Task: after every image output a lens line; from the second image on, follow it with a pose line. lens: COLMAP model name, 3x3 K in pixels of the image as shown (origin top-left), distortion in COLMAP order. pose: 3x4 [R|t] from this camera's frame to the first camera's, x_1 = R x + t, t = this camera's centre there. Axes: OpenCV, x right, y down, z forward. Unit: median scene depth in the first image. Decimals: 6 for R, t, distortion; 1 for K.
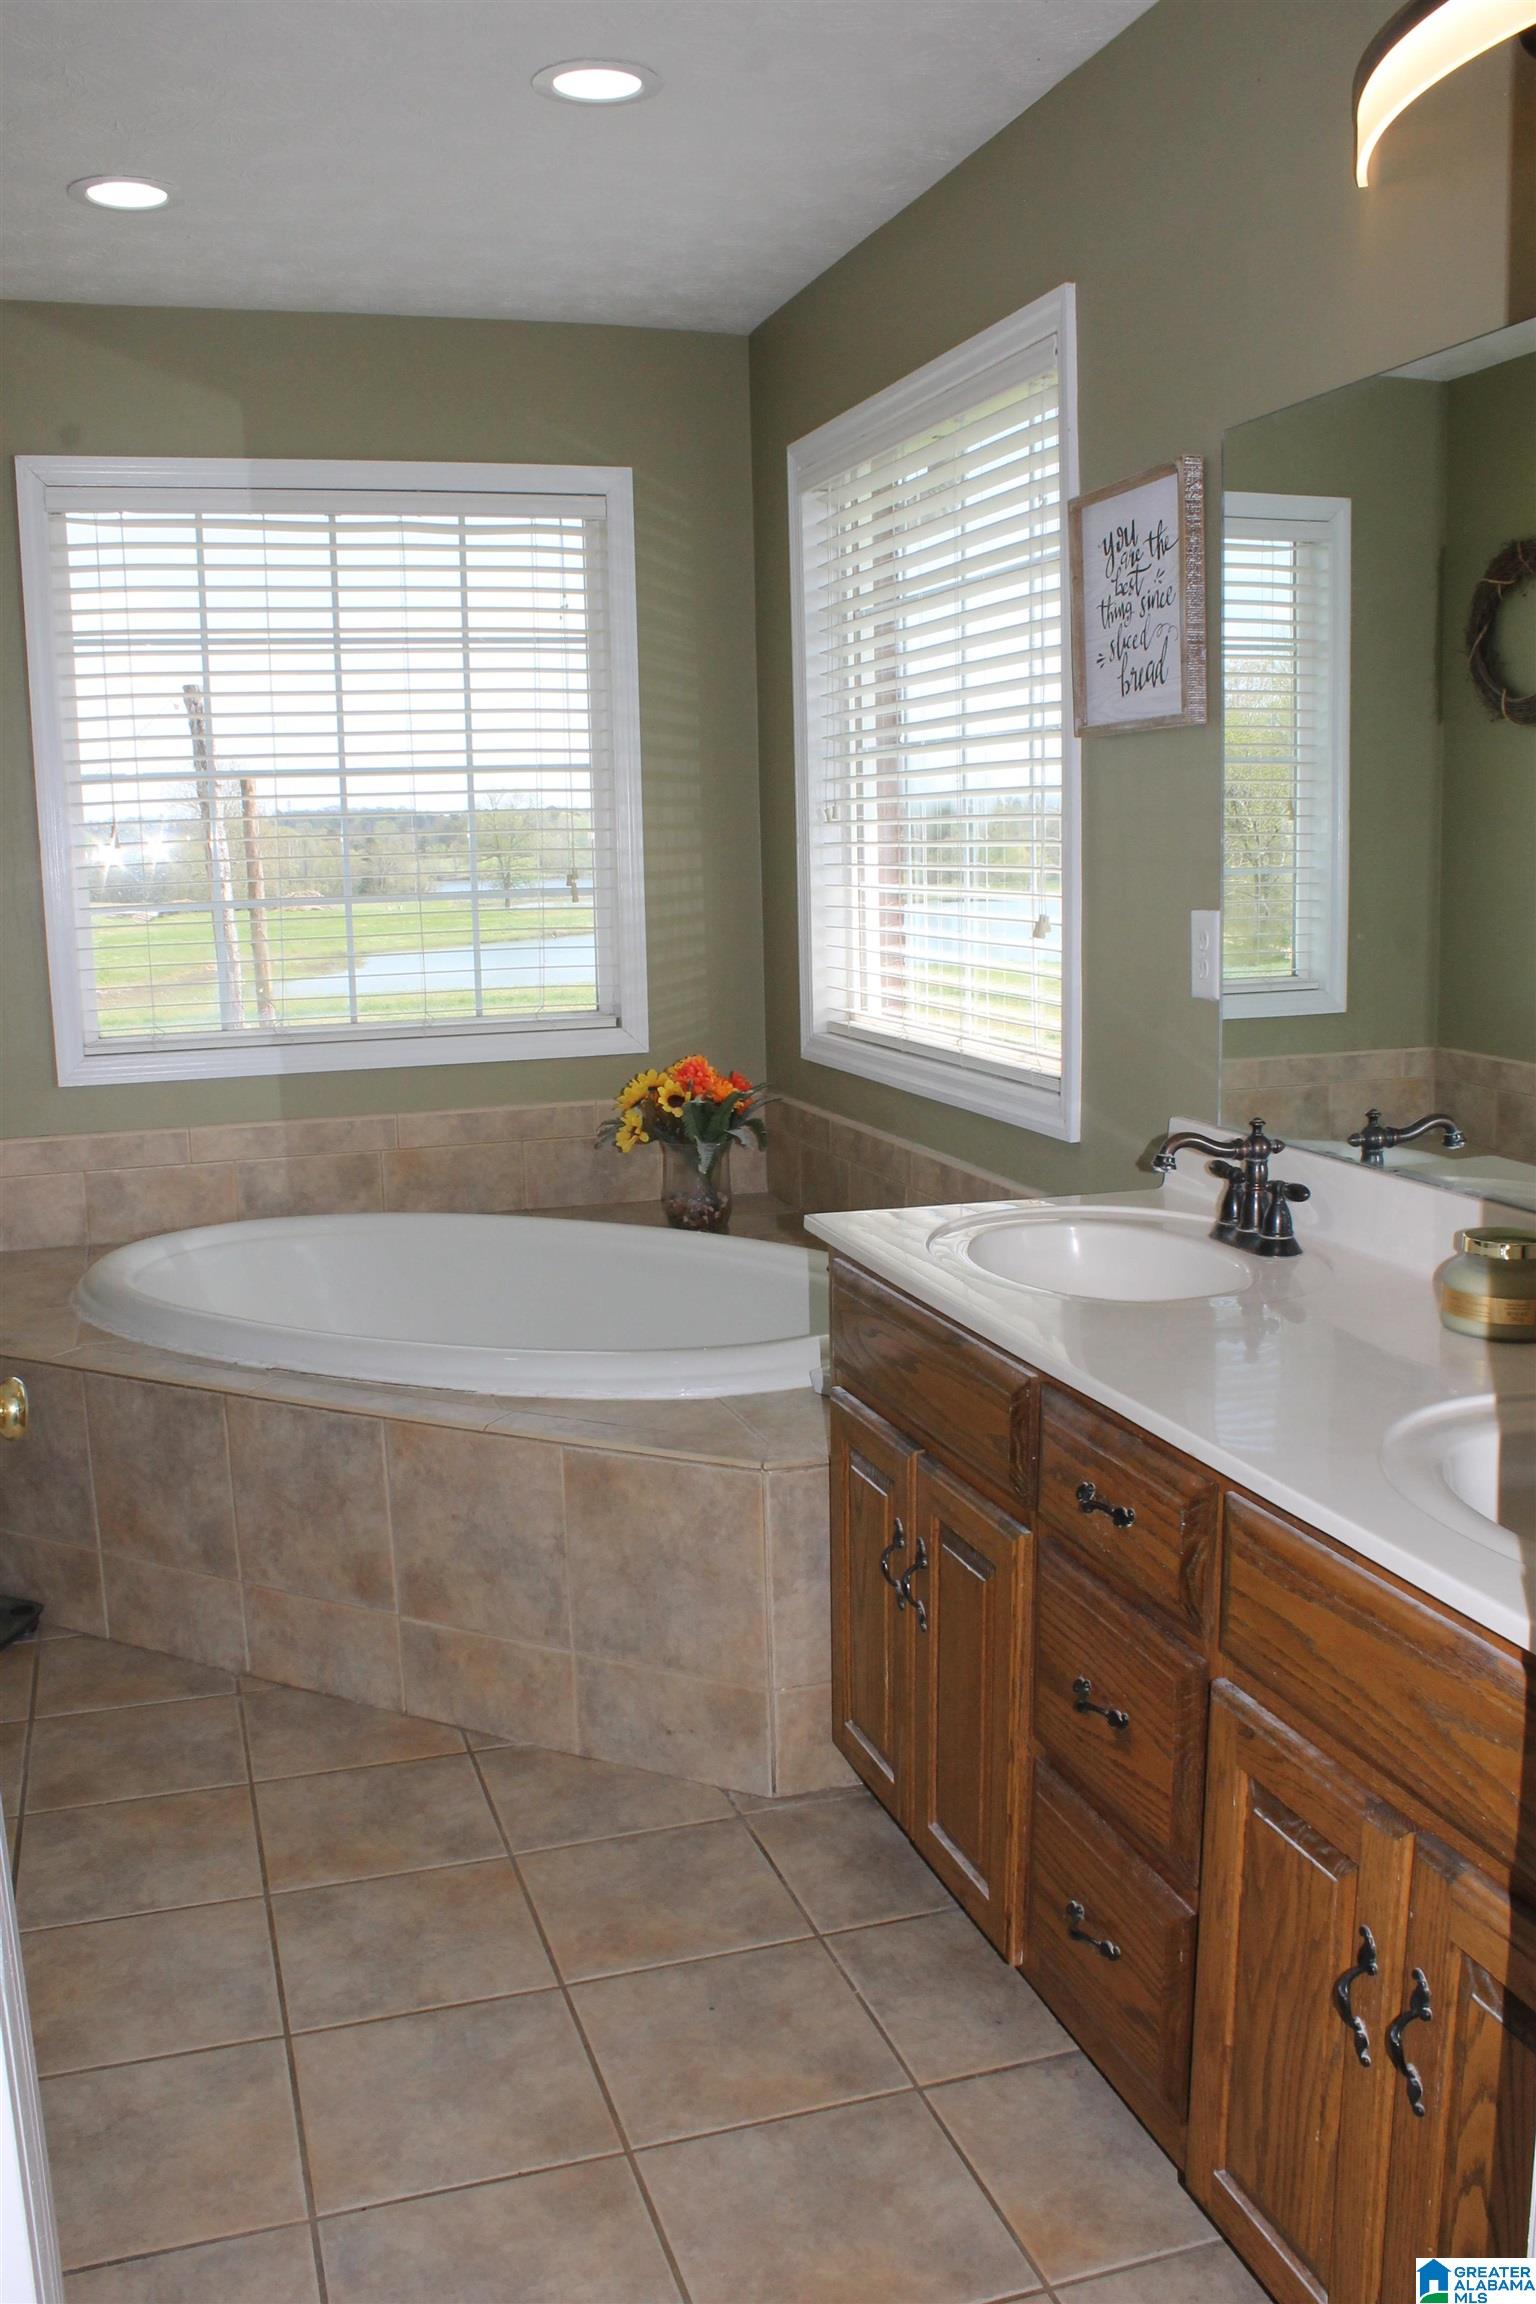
lens RADIAL K [[1943.9, 0, 768.0], [0, 1943.9, 1152.0], [0, 0, 1]] dist [-0.176731, -0.003381]
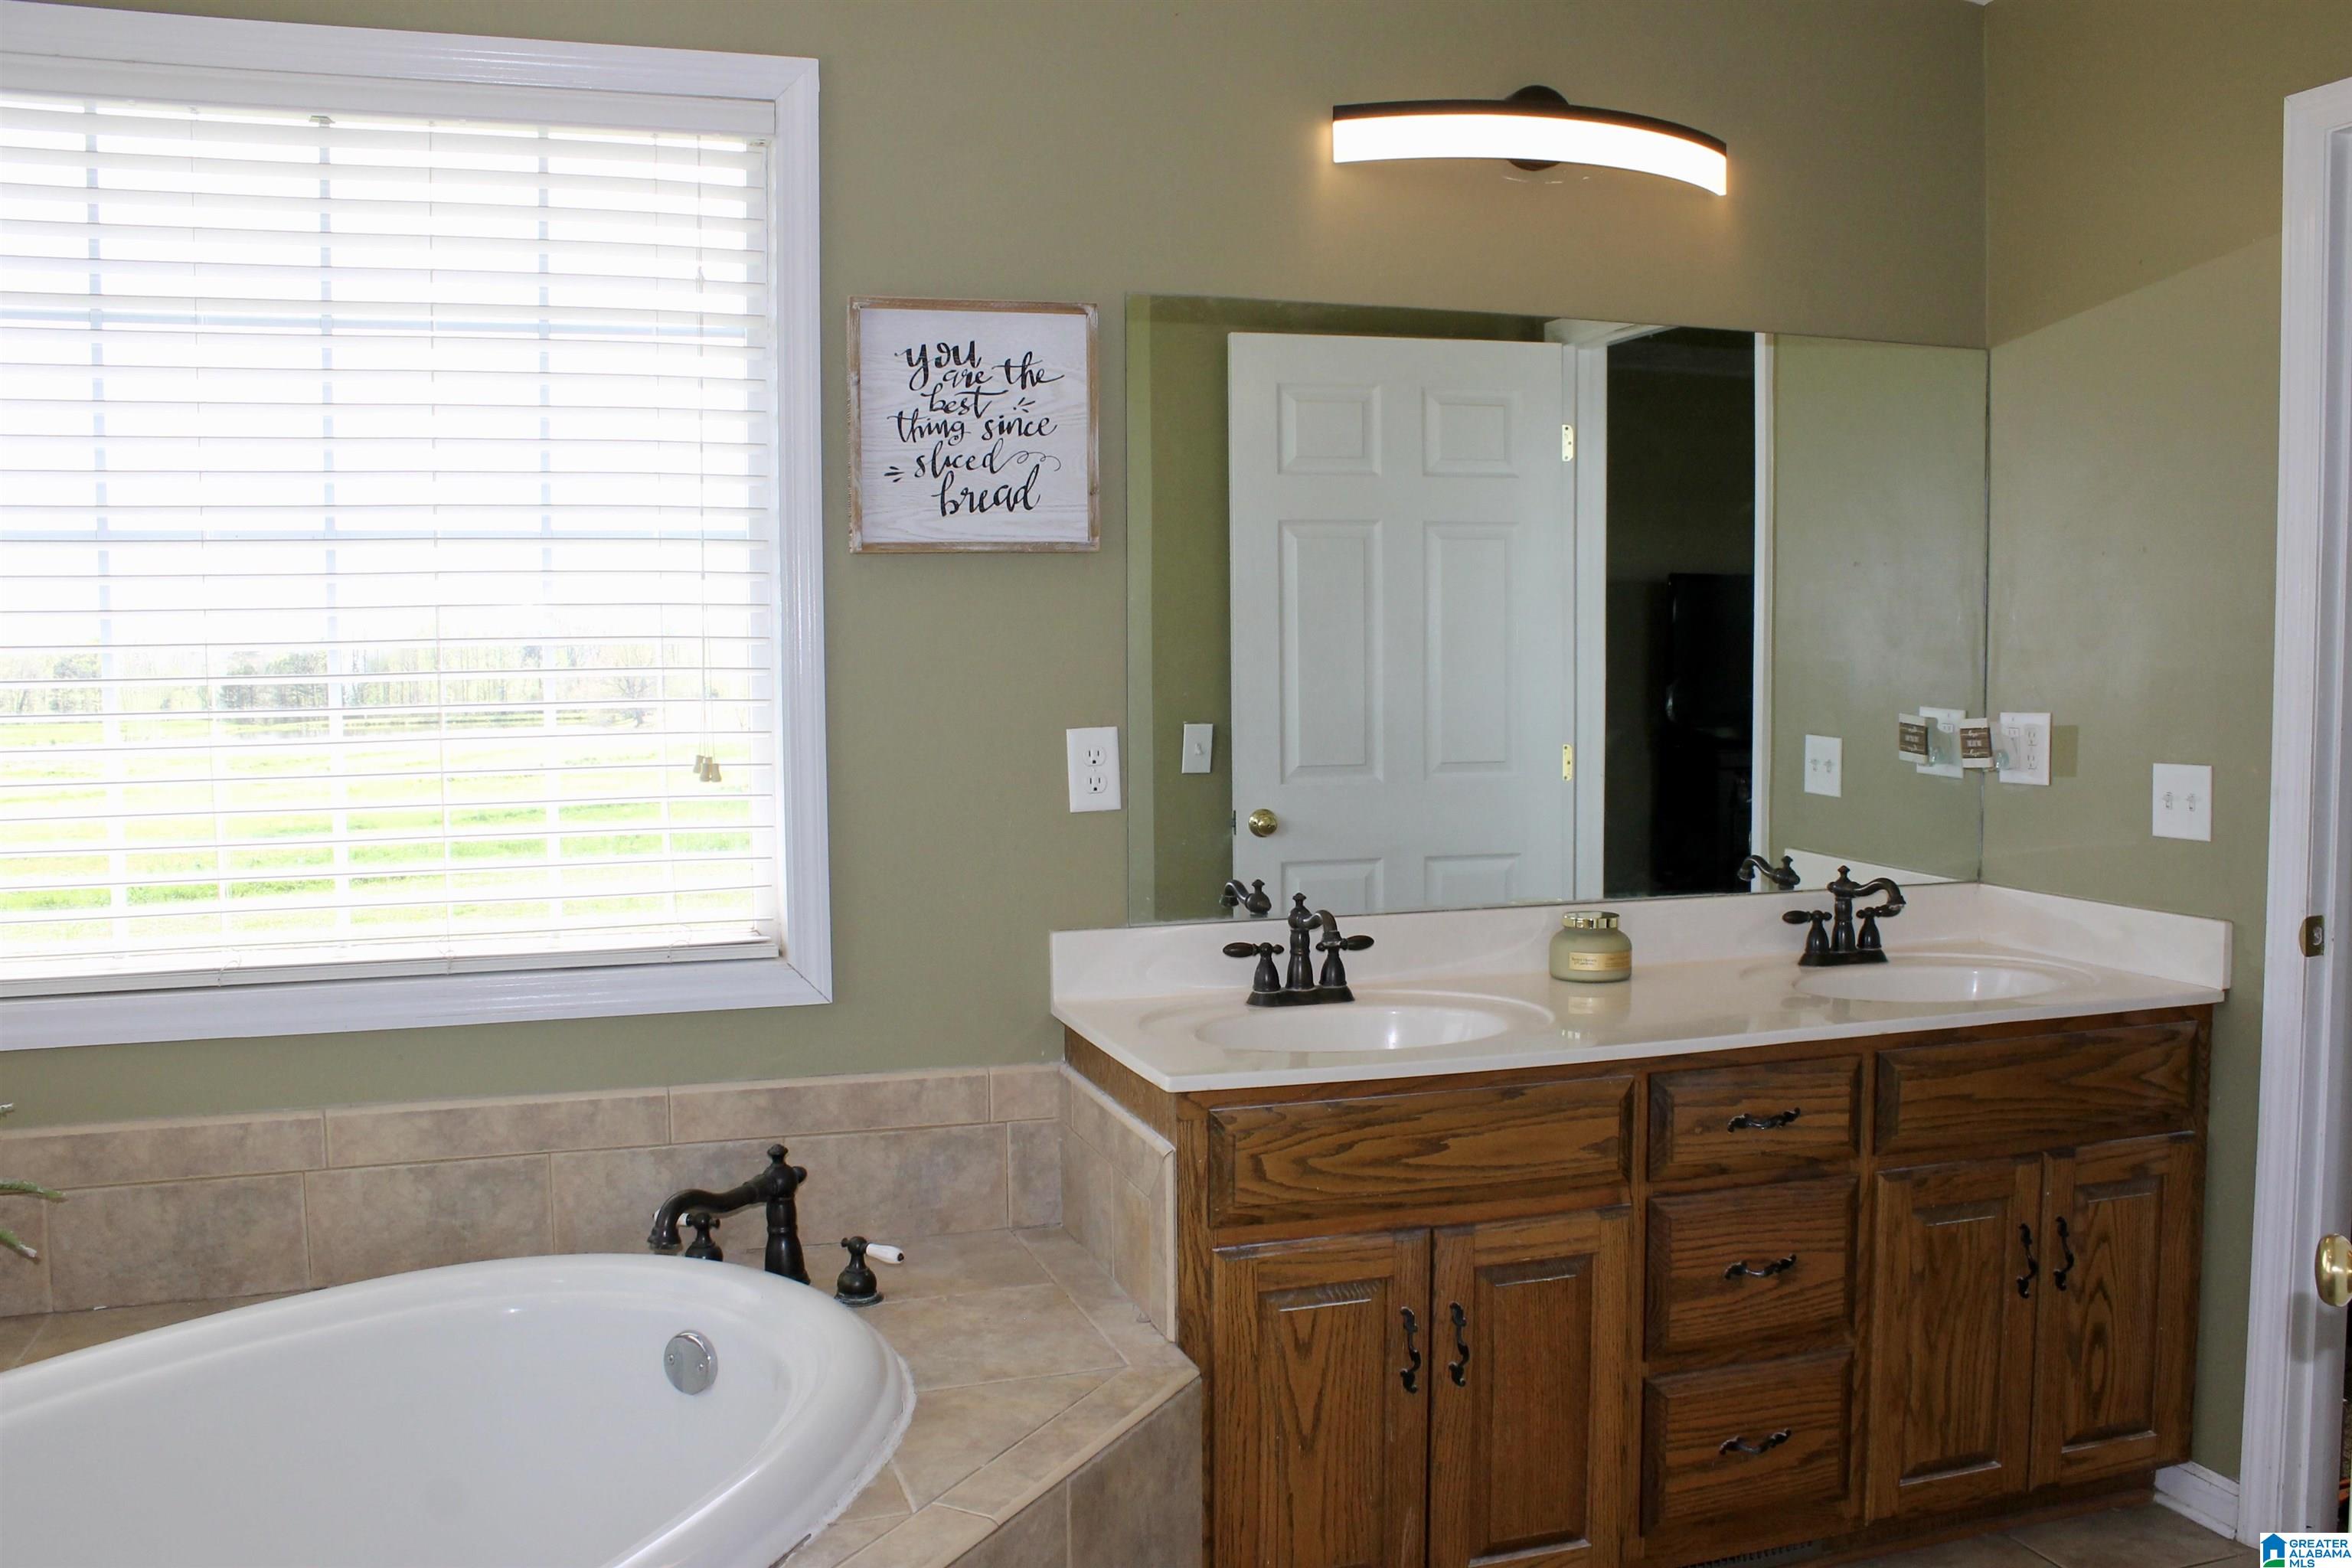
lens RADIAL K [[1984.4, 0, 1176.0], [0, 1984.4, 784.0], [0, 0, 1]] dist [-0.176731, -0.003381]
pose [[0.030907, -0.035725, 0.998884, -0.841162], [0.167501, 0.985414, 0.030061, -0.116131], [-0.985387, 0.166385, 0.036440, 0.889728]]
